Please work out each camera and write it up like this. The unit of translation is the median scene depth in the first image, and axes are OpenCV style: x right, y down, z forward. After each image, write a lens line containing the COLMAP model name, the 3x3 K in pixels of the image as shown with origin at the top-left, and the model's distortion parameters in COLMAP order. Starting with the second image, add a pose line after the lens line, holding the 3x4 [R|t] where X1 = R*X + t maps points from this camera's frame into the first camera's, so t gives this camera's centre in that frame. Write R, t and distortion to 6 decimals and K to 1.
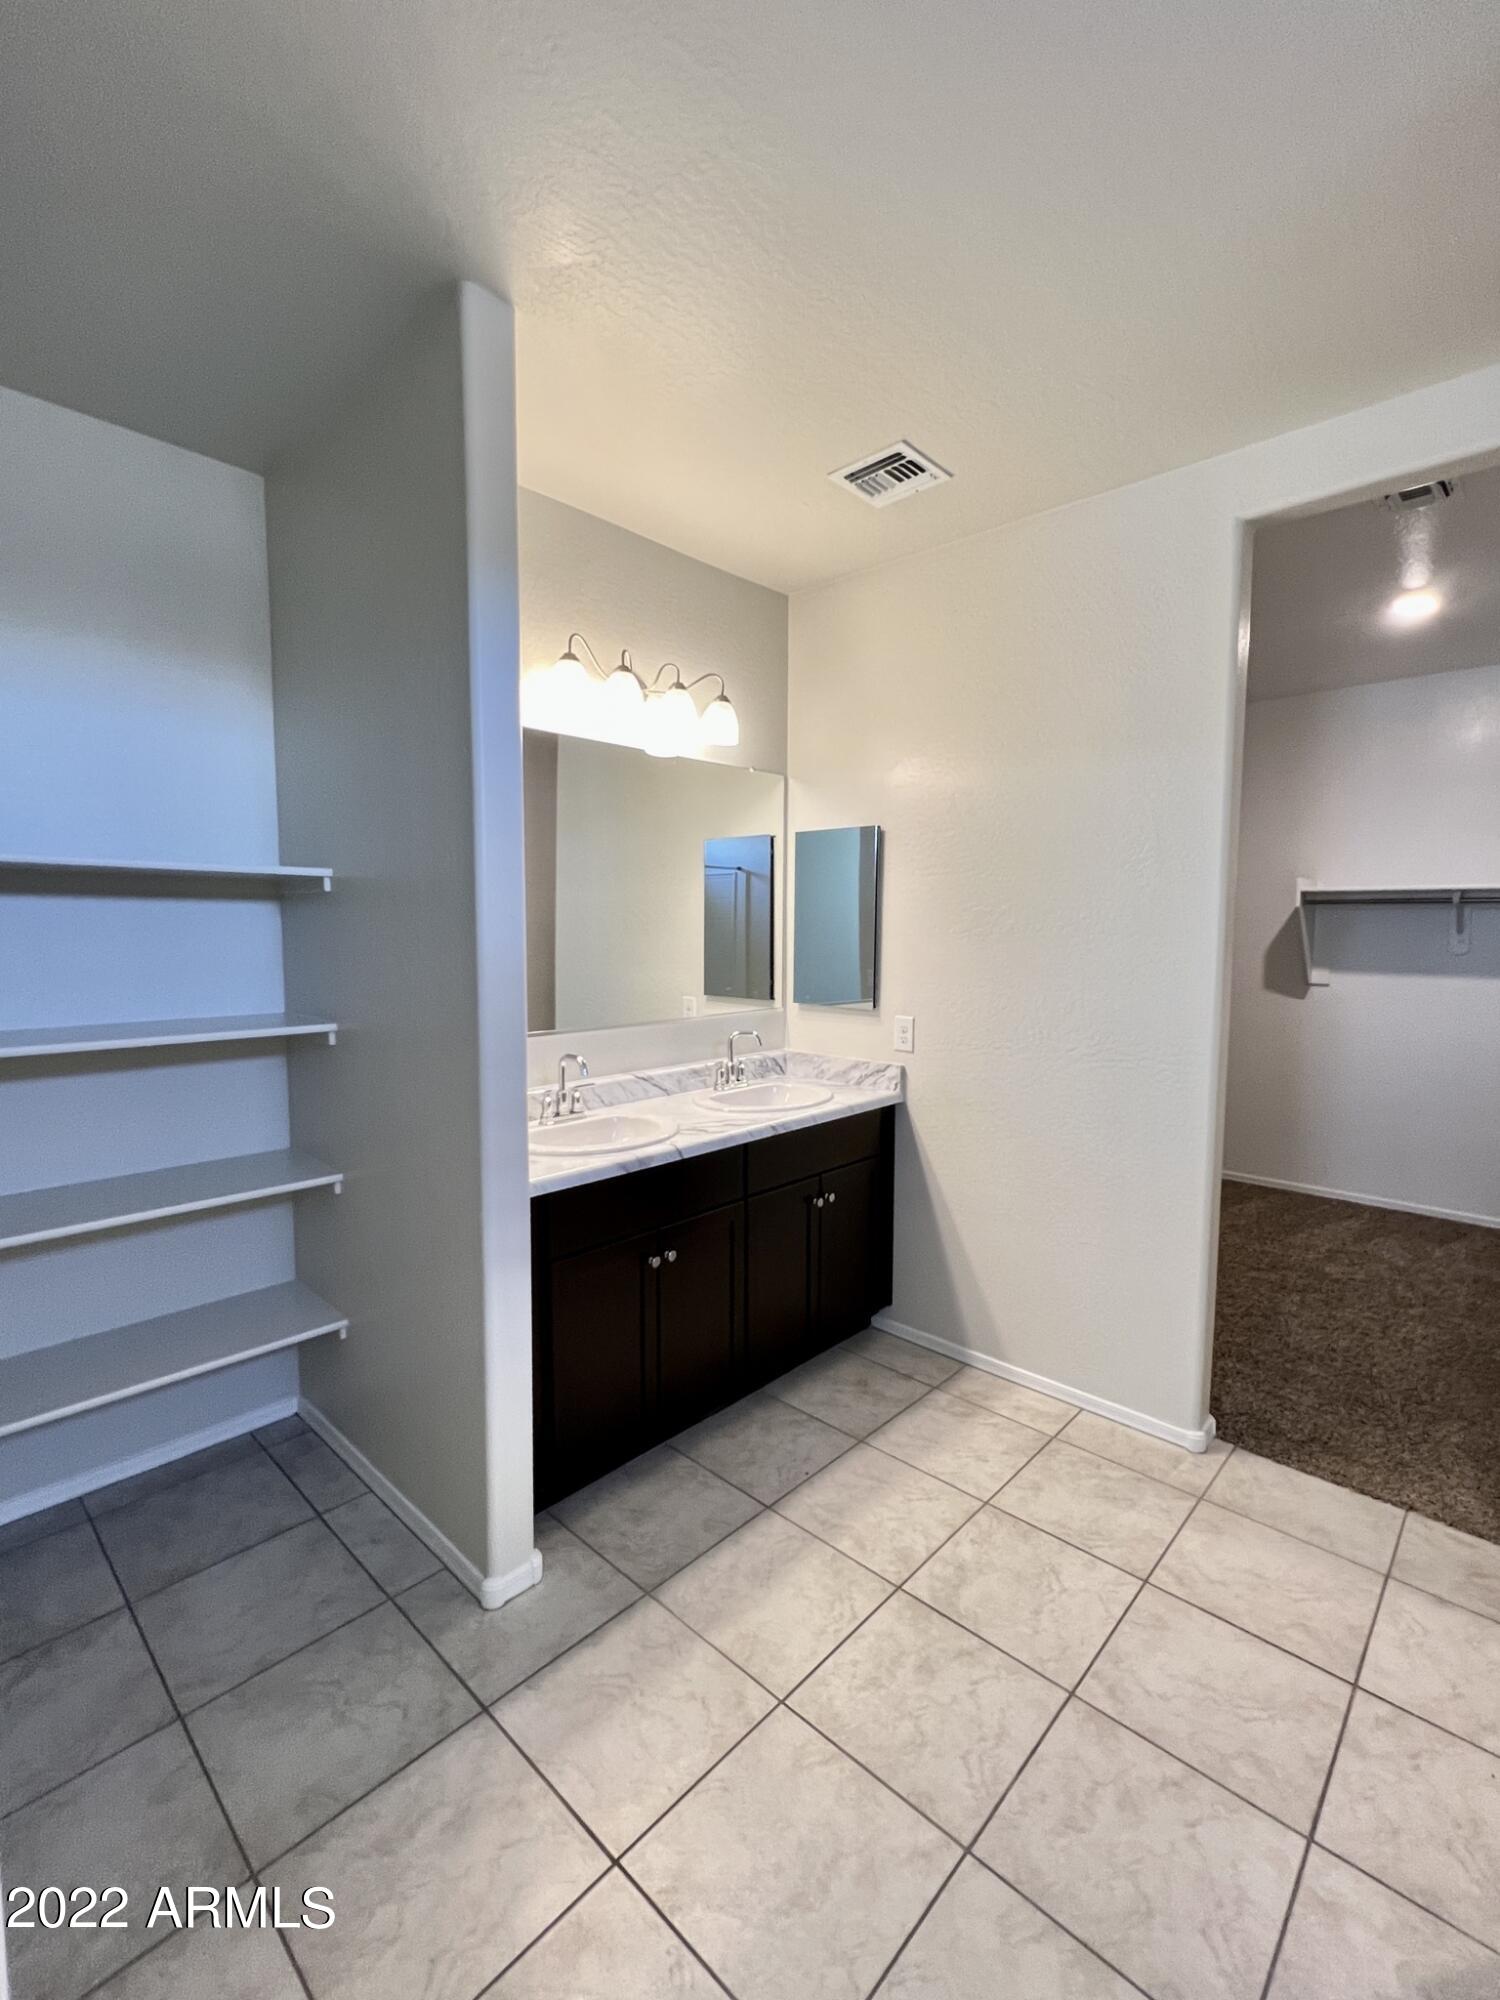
lens RADIAL K [[894.2, 0, 737.4], [0, 894.2, 977.5], [0, 0, 1]] dist [-0.000055, 0.000167]
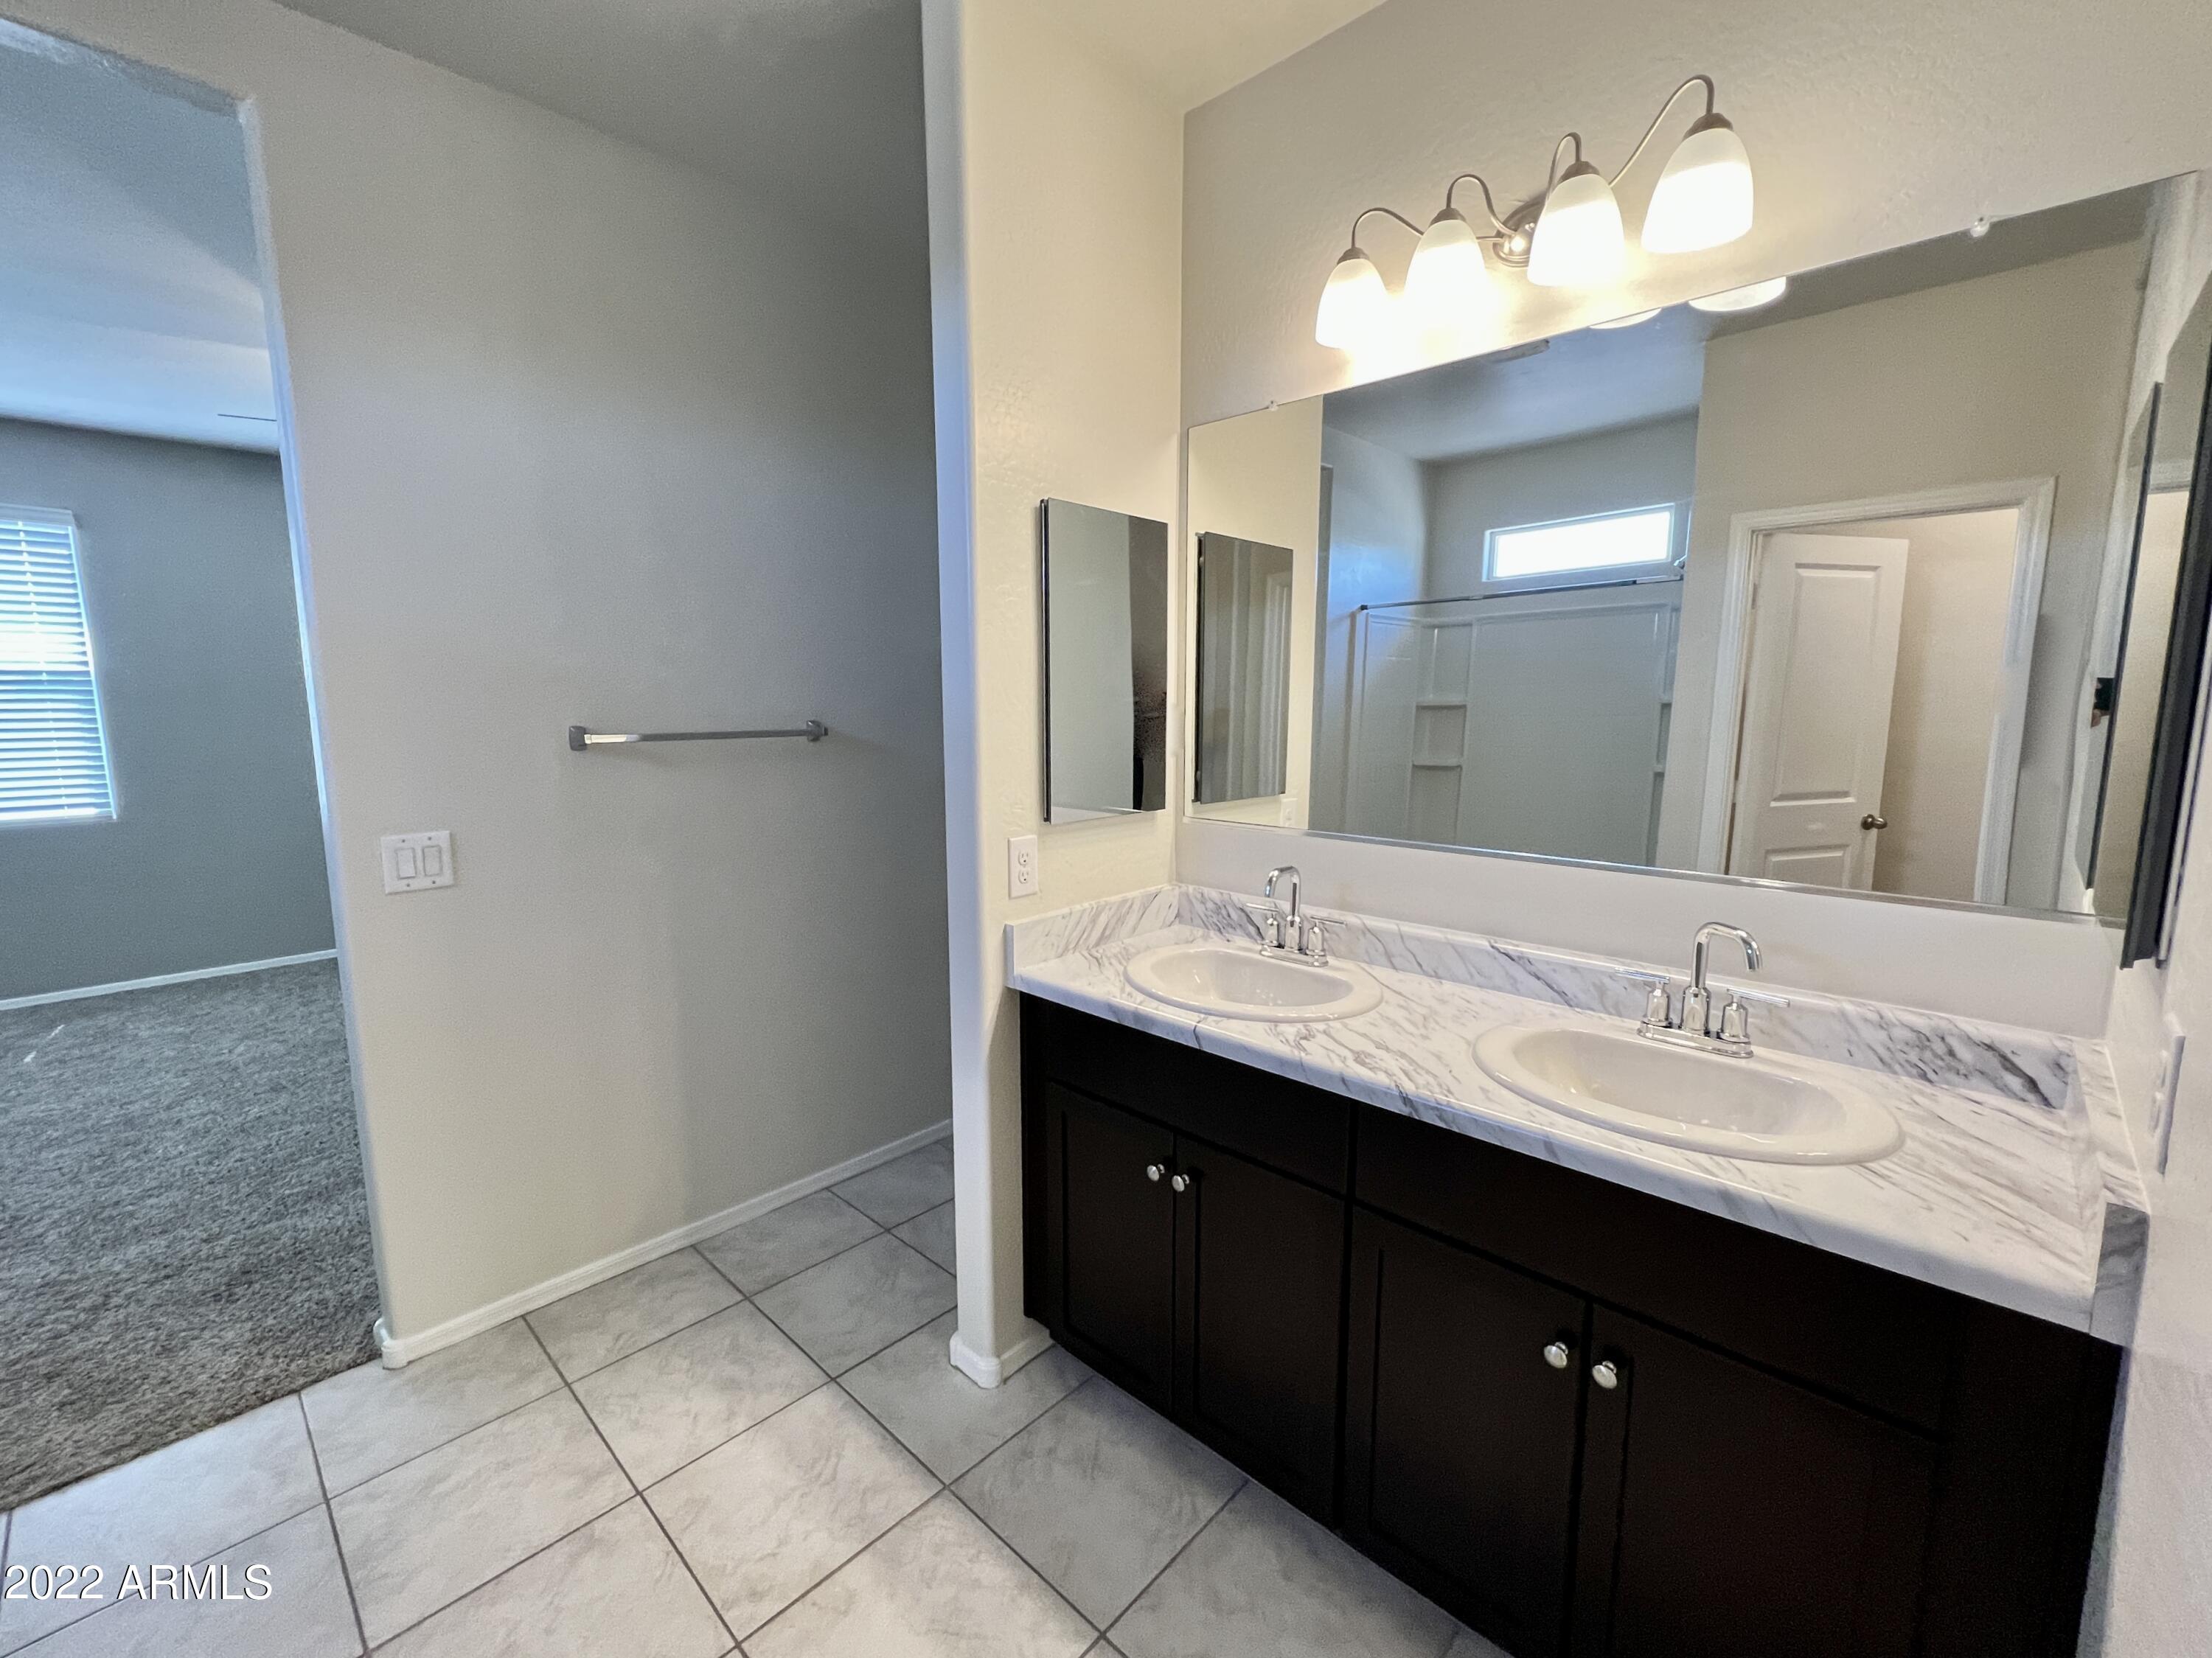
lens RADIAL K [[910.2, 0, 1098.5], [0, 910.2, 825.9], [0, 0, 1]] dist [-0.001802, 0.000428]
pose [[0.003629, 0.124679, -0.992190, 0.575854], [-0.058576, 0.990520, 0.124255, -0.027752], [0.998276, 0.057668, 0.010897, 0.955452]]
